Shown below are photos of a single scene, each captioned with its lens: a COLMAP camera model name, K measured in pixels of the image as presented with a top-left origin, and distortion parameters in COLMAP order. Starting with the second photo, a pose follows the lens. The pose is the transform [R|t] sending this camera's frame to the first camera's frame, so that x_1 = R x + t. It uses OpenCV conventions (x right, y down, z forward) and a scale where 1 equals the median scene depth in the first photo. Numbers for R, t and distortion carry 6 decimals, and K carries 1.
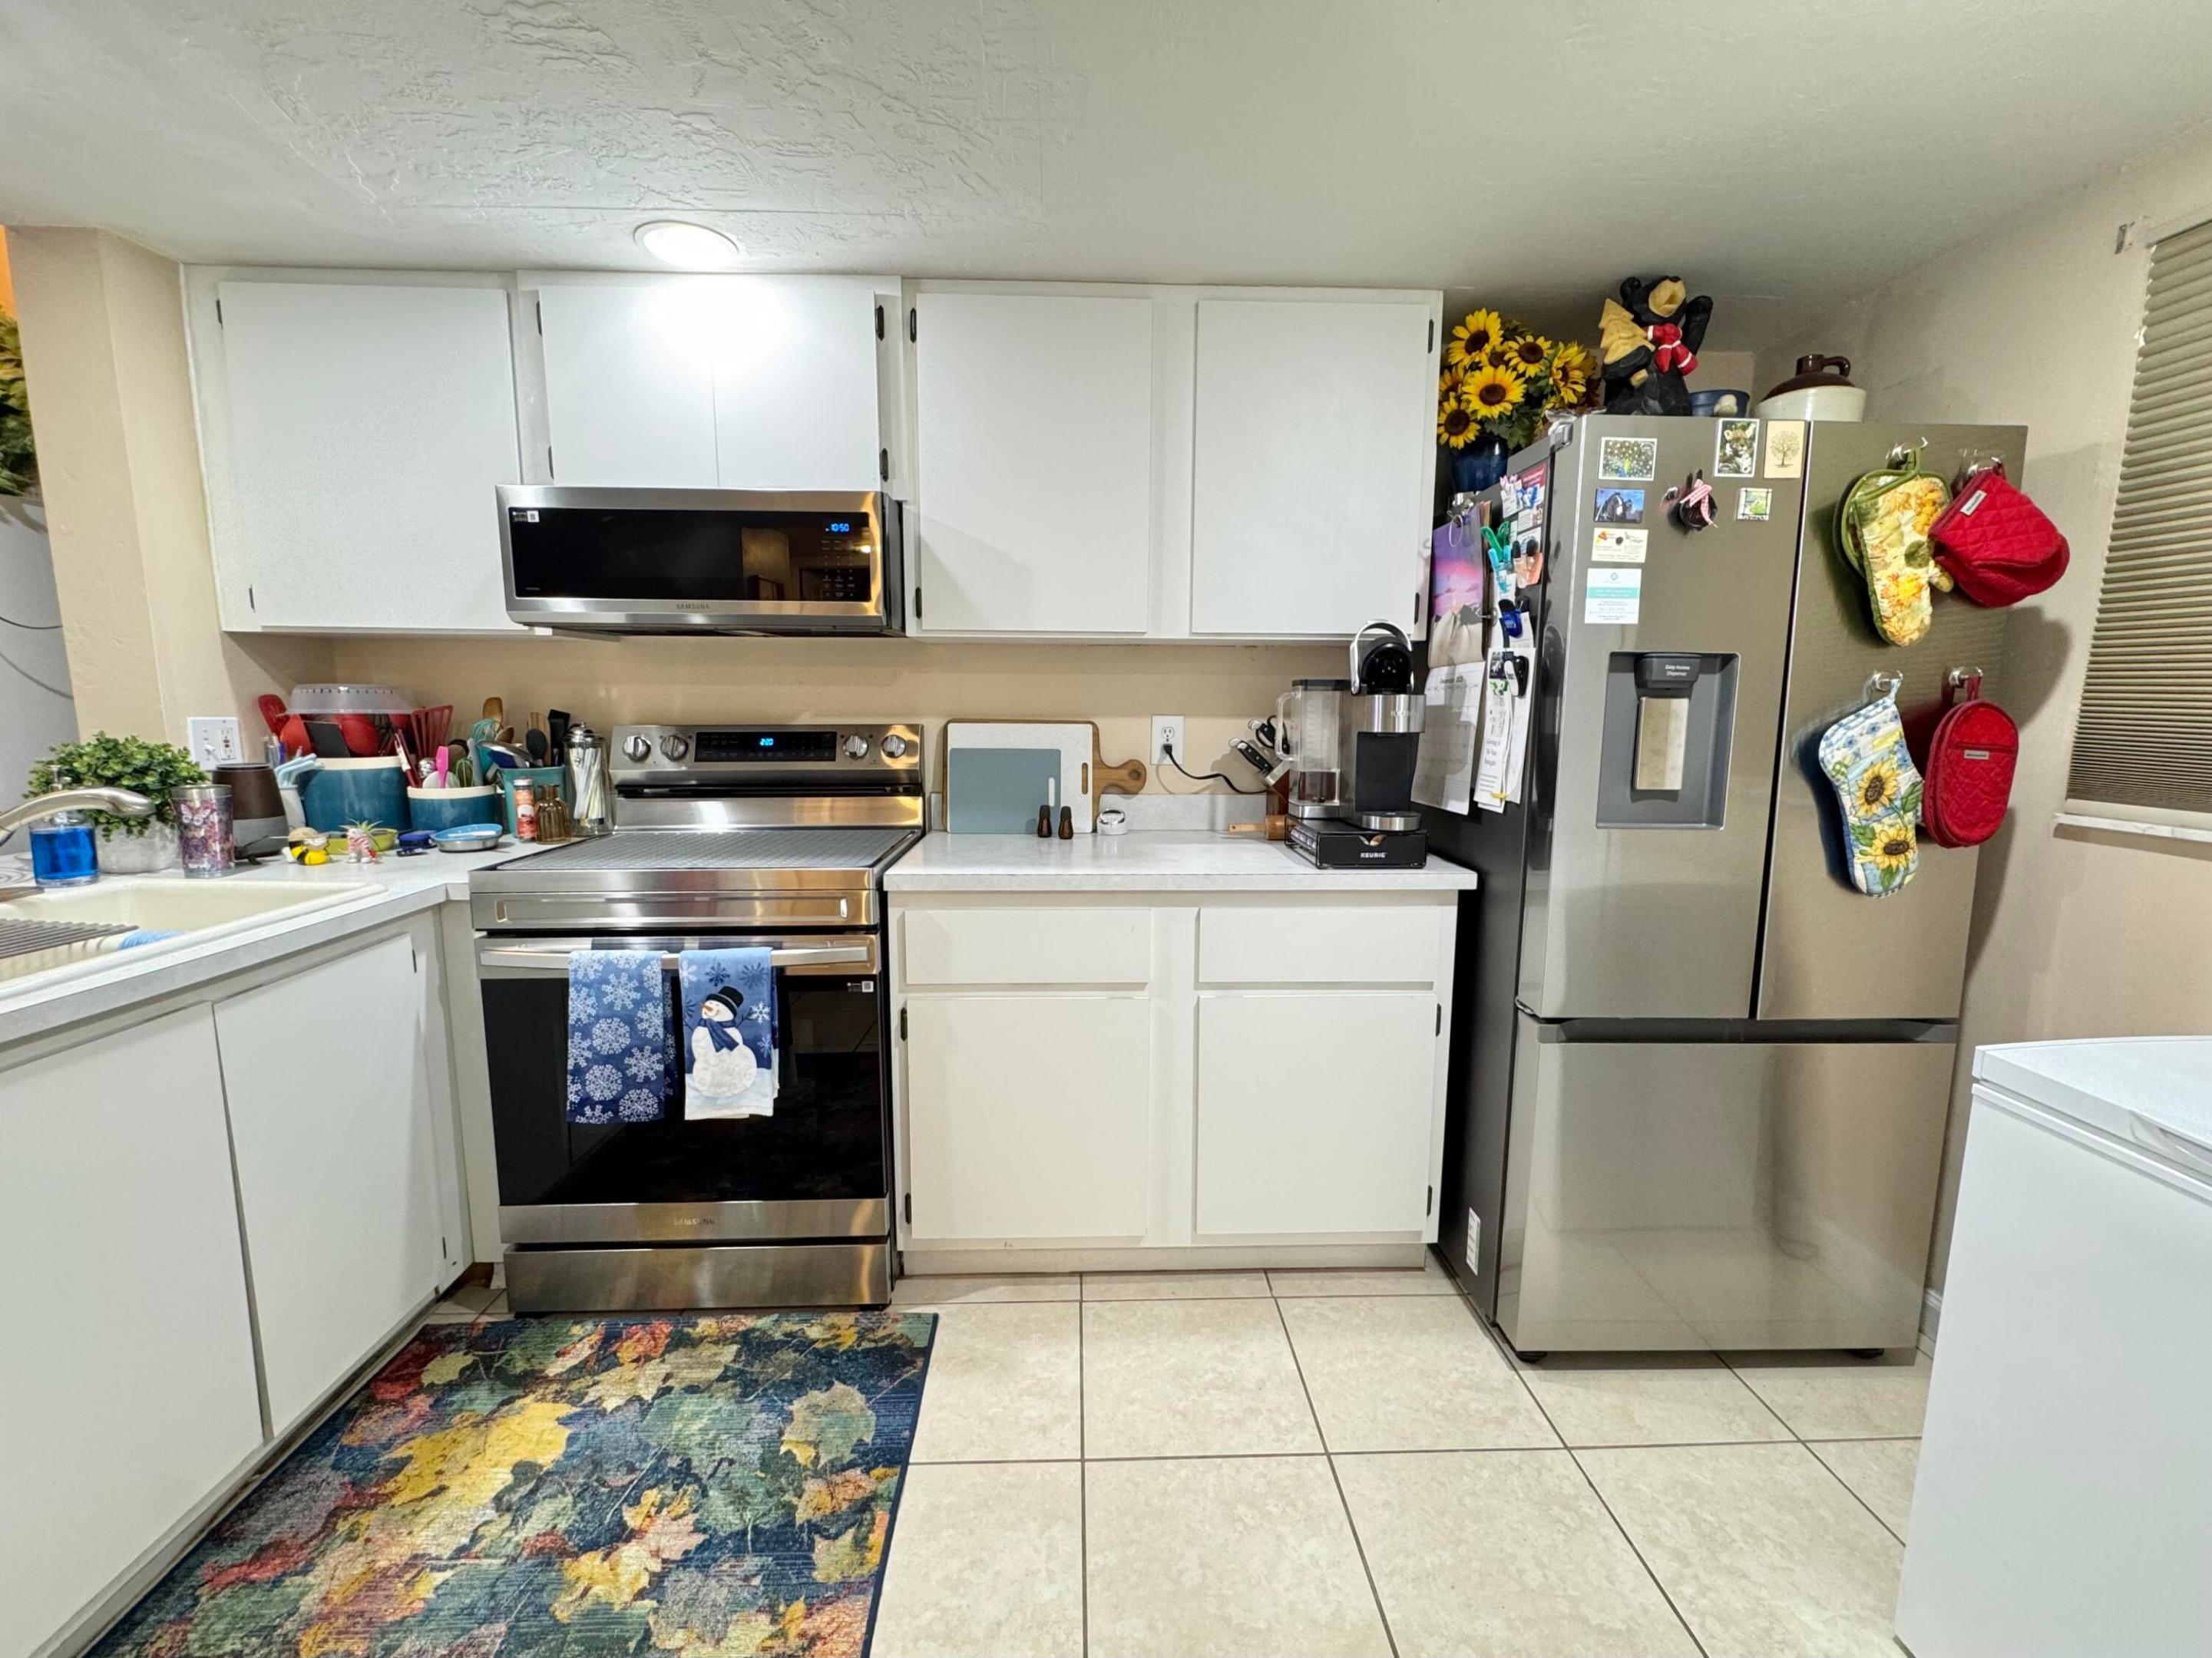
lens RADIAL K [[926.9, 0, 1109.0], [0, 926.9, 824.8], [0, 0, 1]] dist [-0.001246, -0.000286]
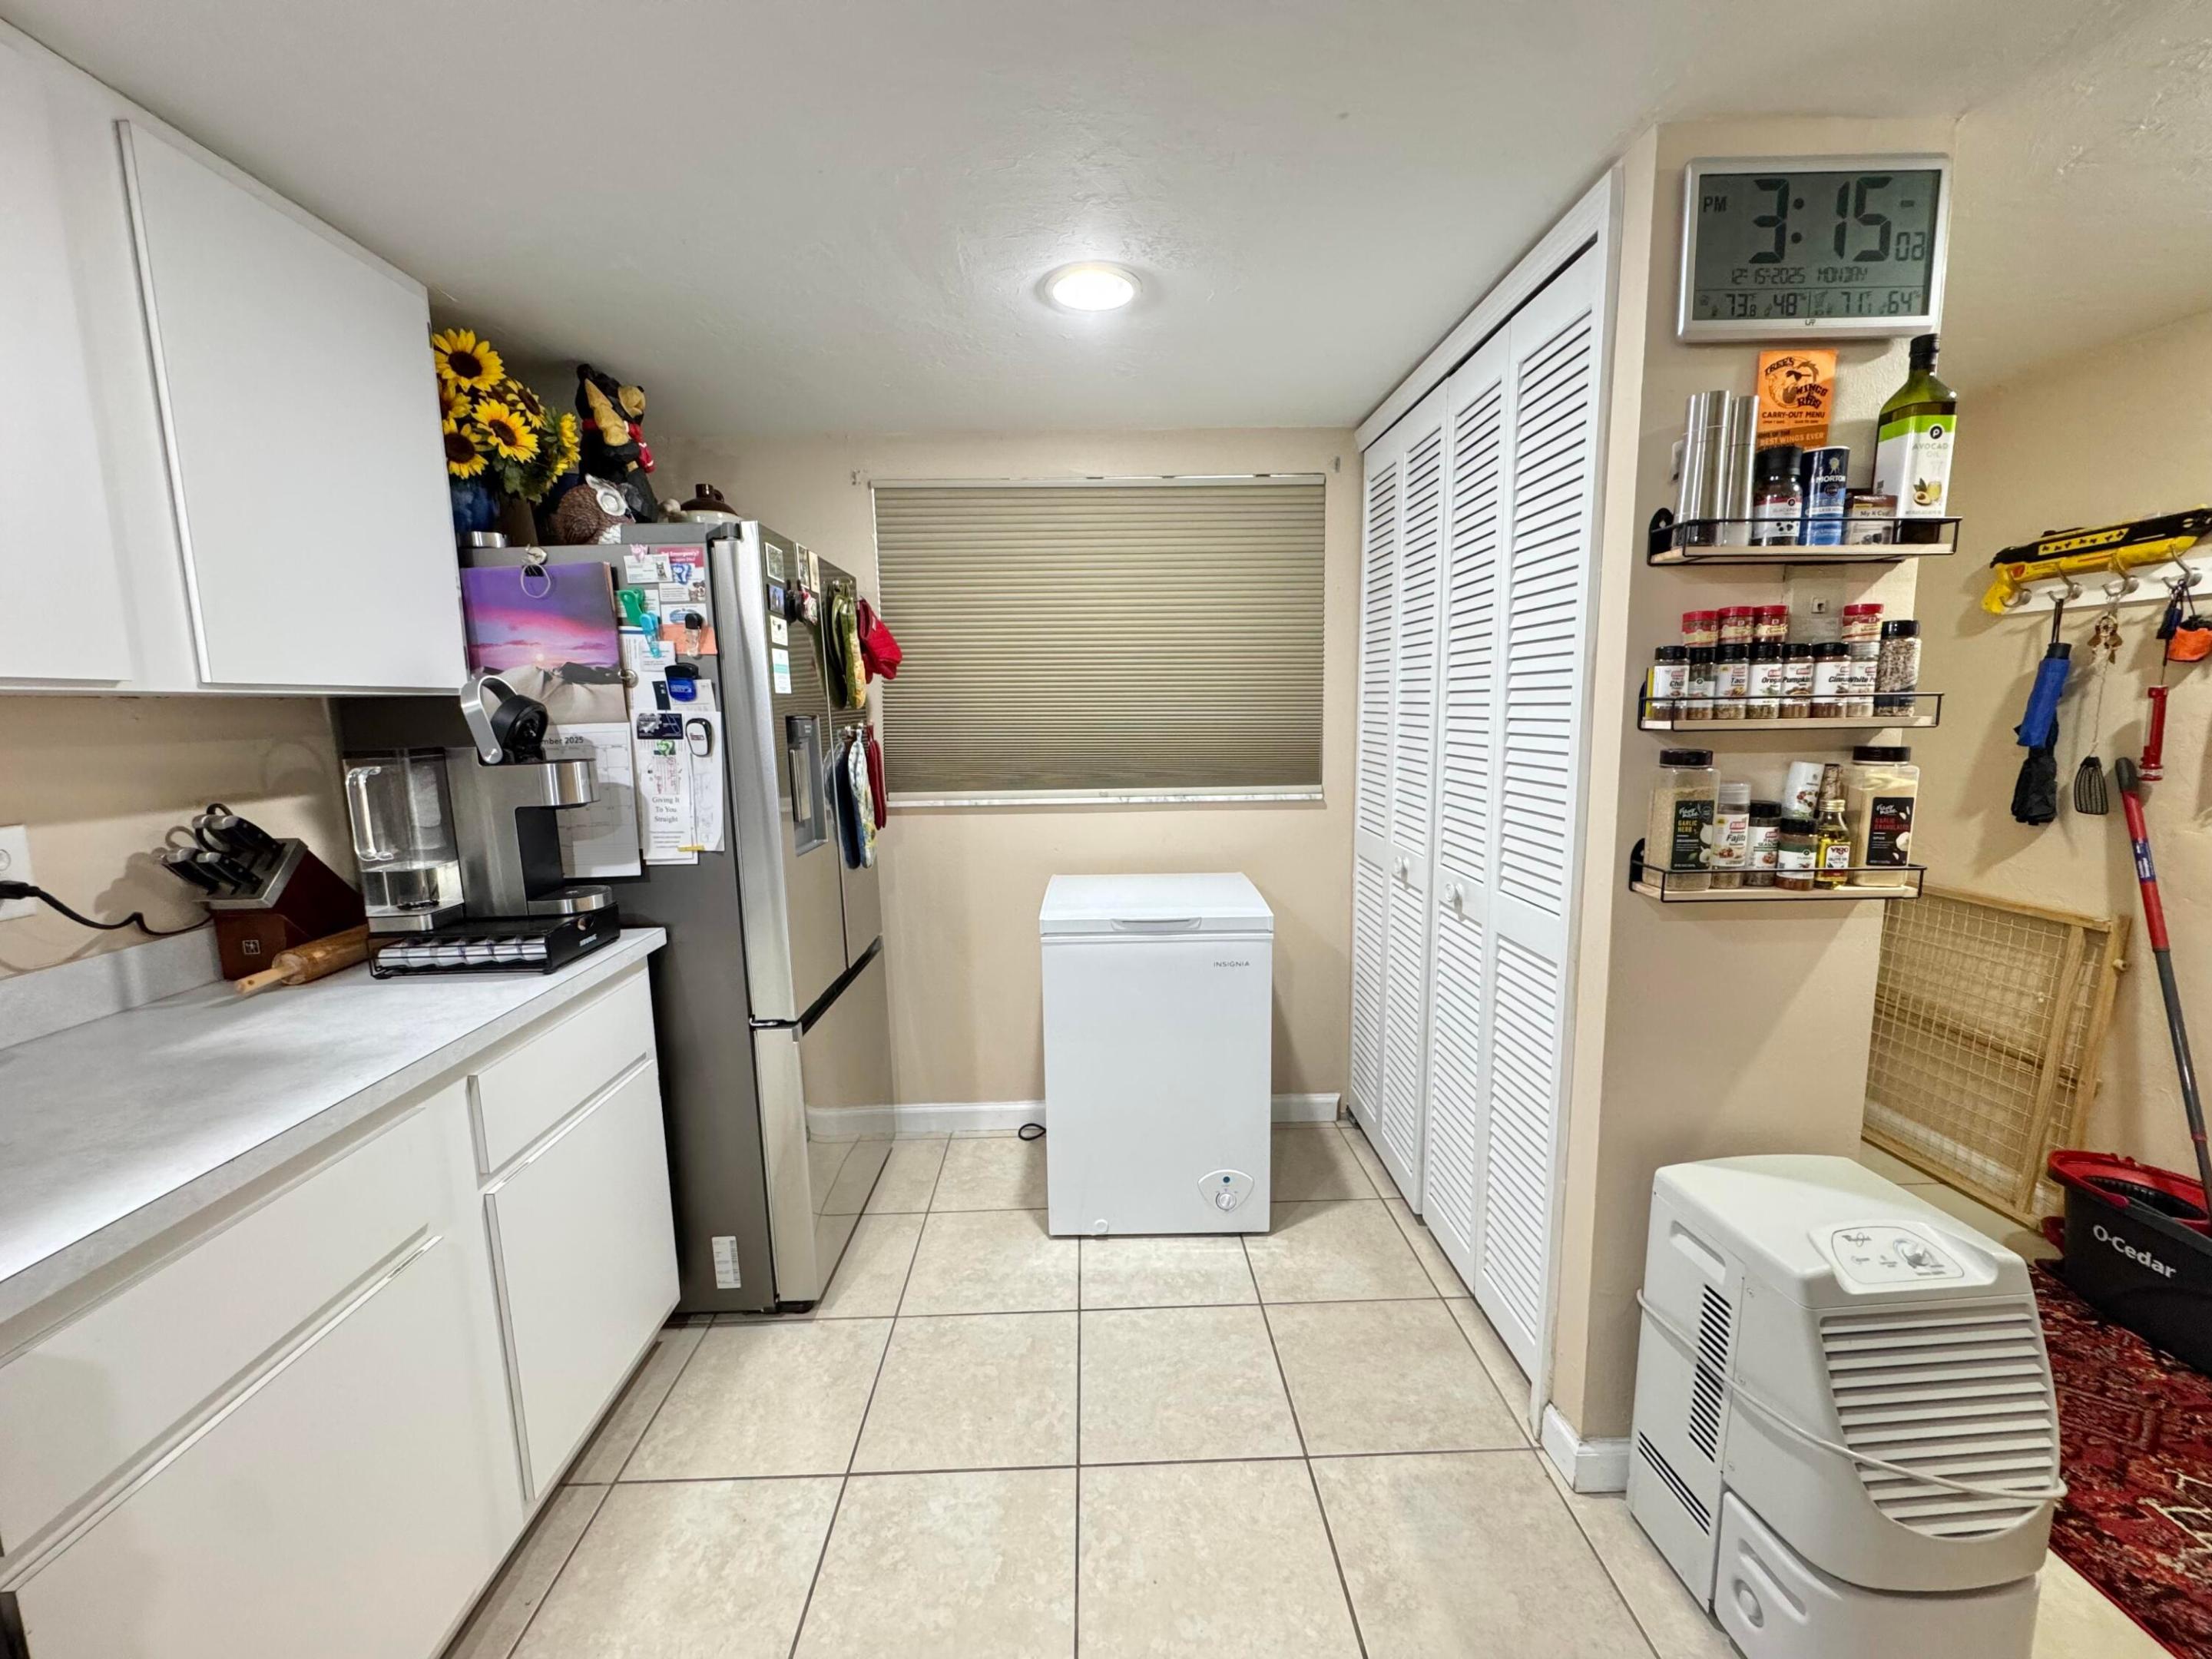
lens RADIAL K [[885.1, 0, 1105.3], [0, 885.1, 826.6], [0, 0, 1]] dist [-0.002924, 0.000813]
pose [[0.018078, -0.145180, 0.989240, -0.540247], [0.155184, 0.977819, 0.140668, -0.118356], [-0.987720, 0.150971, 0.040206, 0.459631]]
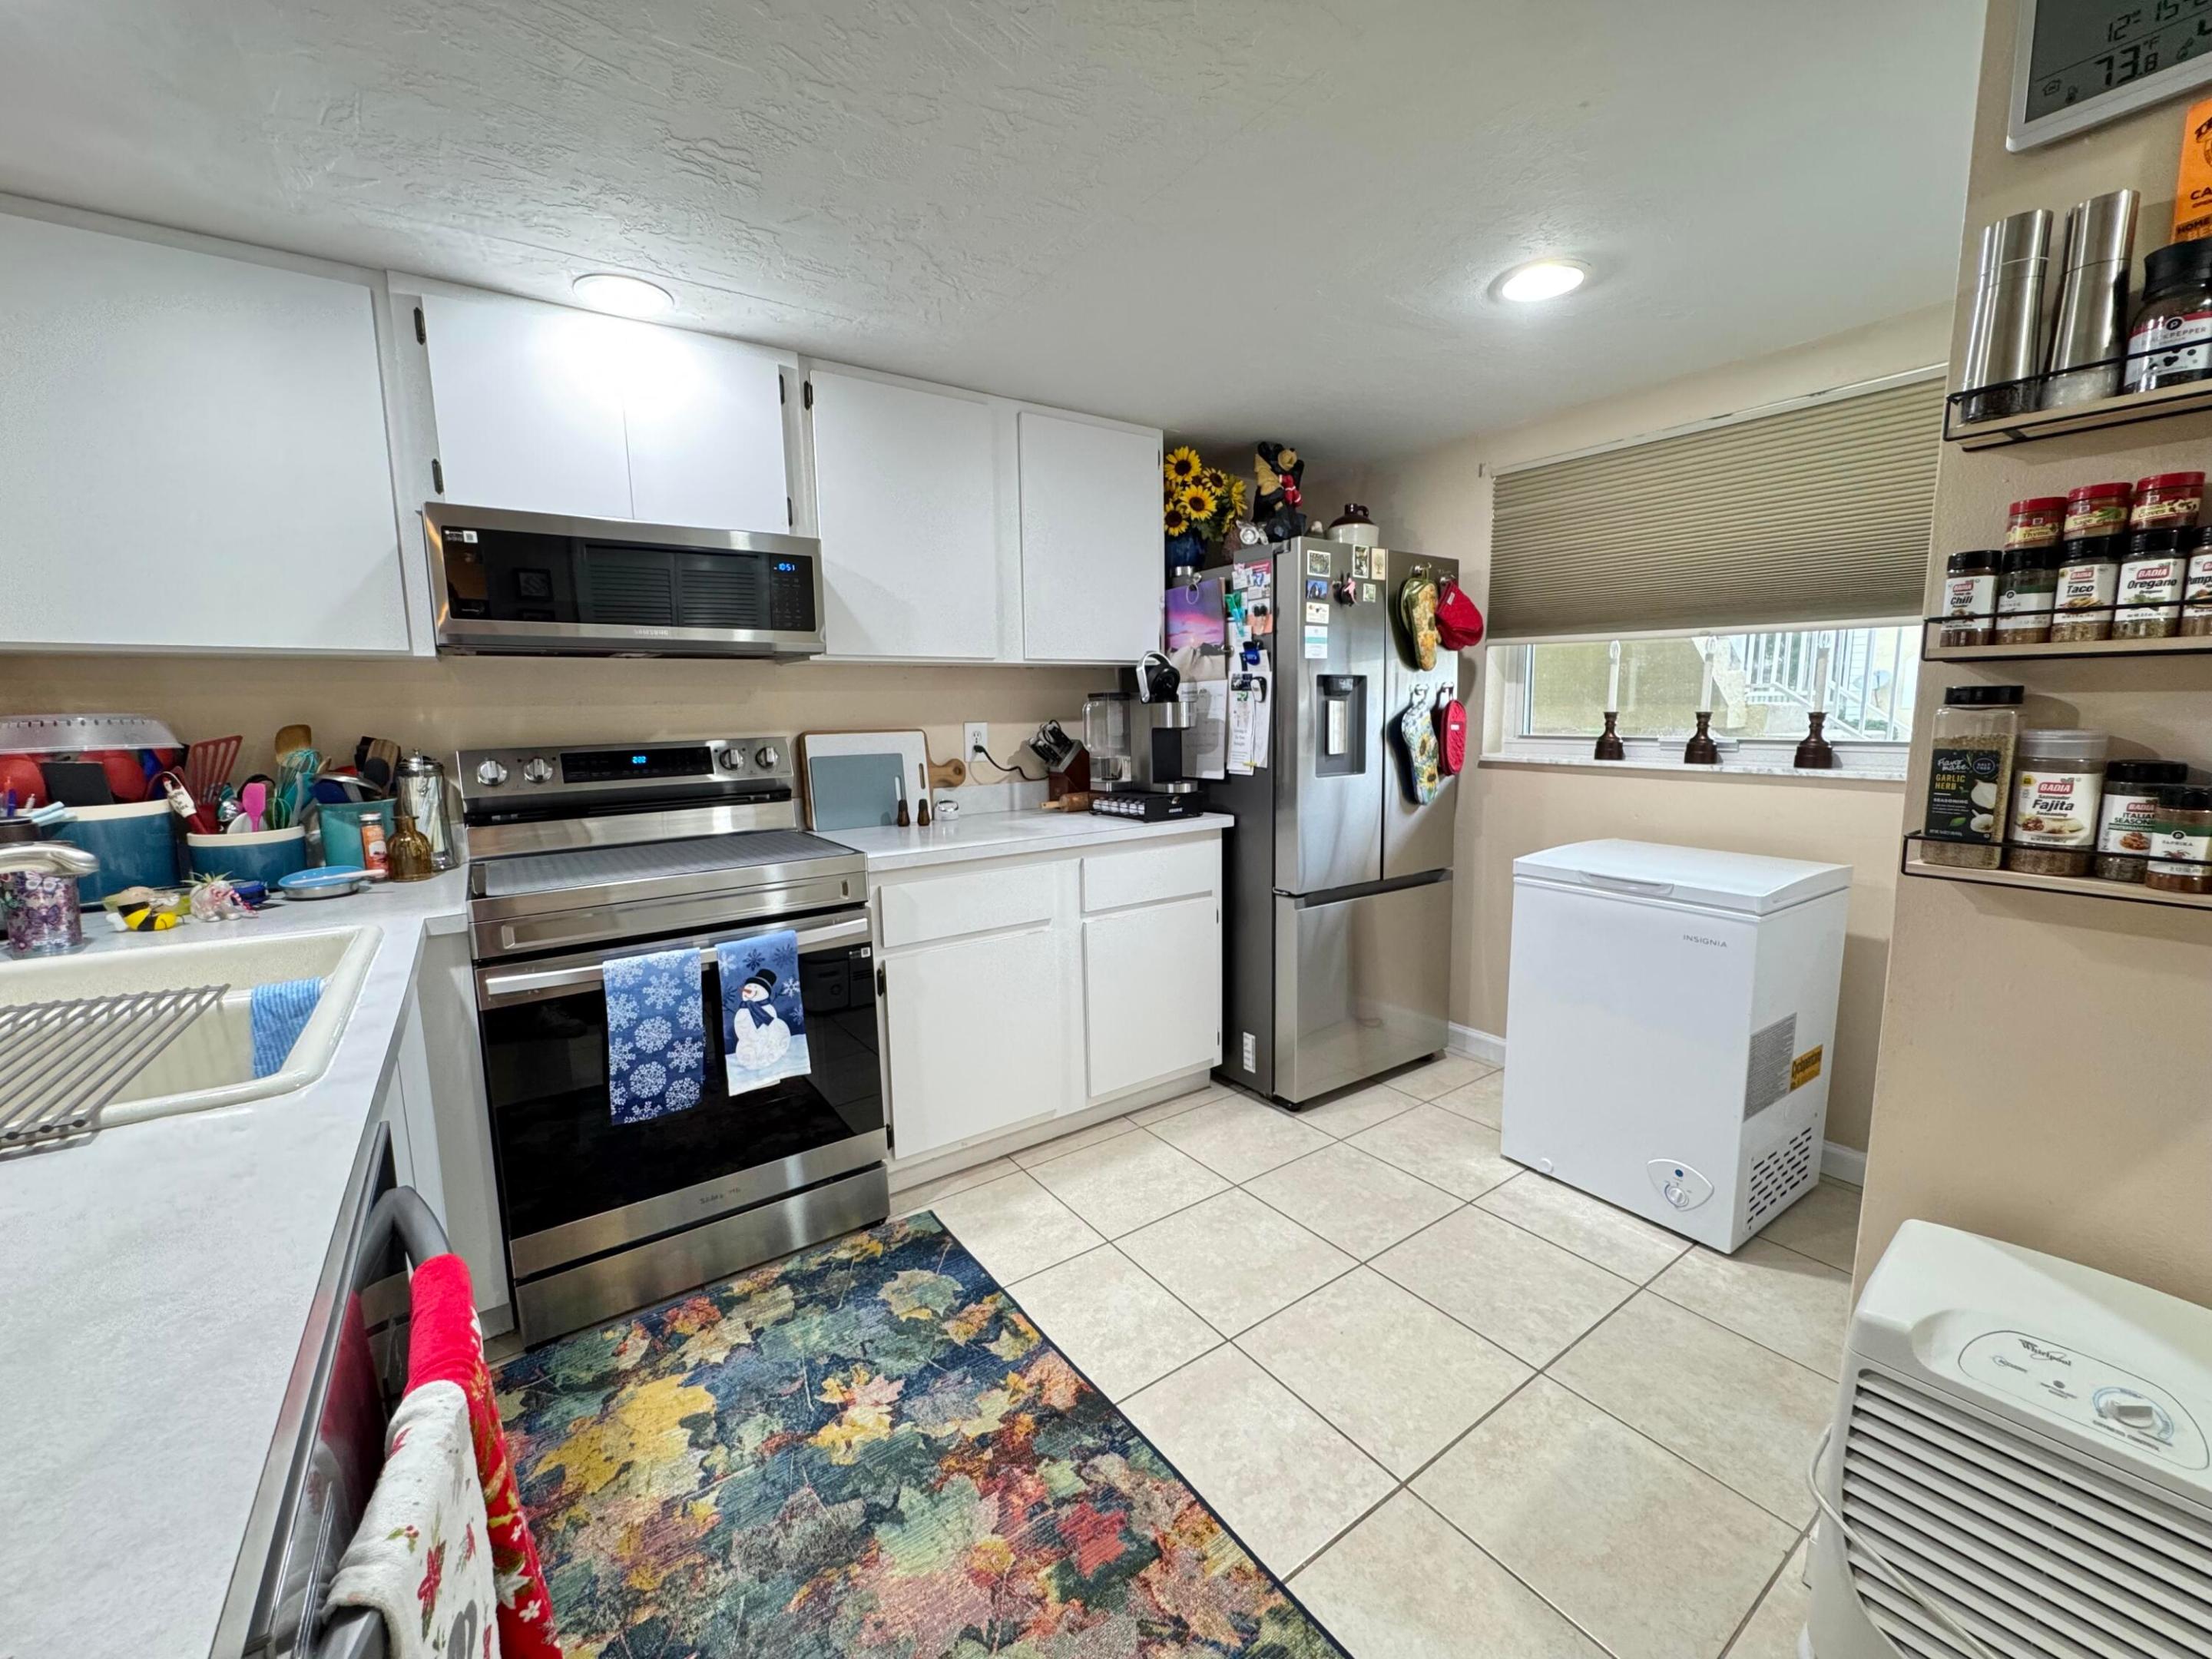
lens RADIAL K [[885.1, 0, 1108.3], [0, 885.1, 824.1], [0, 0, 1]] dist [-0.002924, 0.000813]
pose [[0.837692, -0.092871, 0.538188, -0.575908], [0.095809, 0.995143, 0.022597, 0.012539], [-0.537673, 0.032634, 0.842522, -0.137482]]
